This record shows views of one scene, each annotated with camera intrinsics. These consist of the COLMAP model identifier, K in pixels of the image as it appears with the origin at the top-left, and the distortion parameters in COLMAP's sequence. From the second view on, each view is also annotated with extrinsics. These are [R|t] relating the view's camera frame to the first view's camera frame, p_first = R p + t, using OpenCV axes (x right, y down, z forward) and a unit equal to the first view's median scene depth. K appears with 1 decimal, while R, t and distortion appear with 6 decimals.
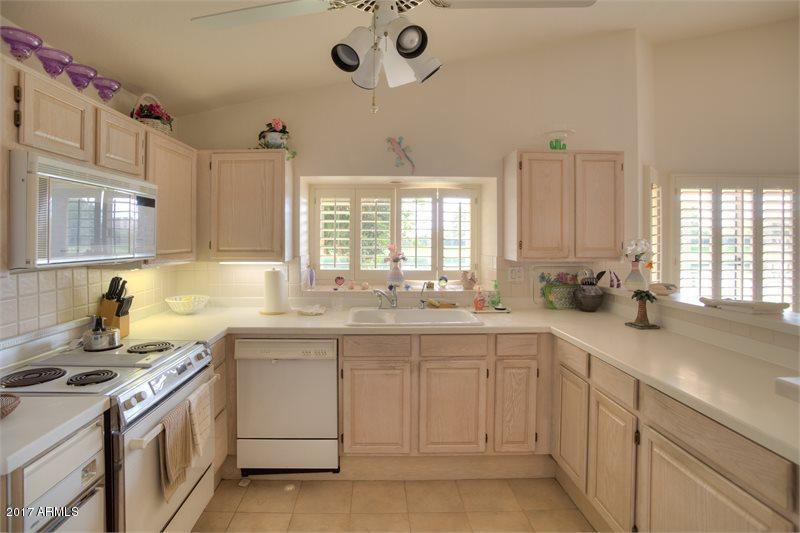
lens RADIAL K [[441.1, 0, 399.2], [0, 441.1, 239.2], [0, 0, 1]] dist [-0.082584, 0.049058]
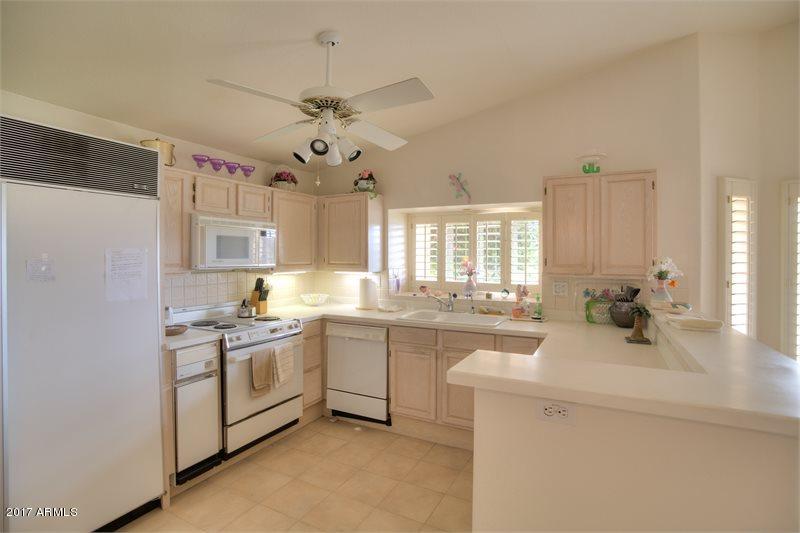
lens RADIAL K [[428.2, 0, 373.0], [0, 428.2, 257.7], [0, 0, 1]] dist [-0.080726, 0.043395]
pose [[0.855142, 0.005054, -0.518369, 0.462543], [-0.003630, 0.999986, 0.003761, 0.000027], [0.518381, -0.001334, 0.855149, -0.162475]]
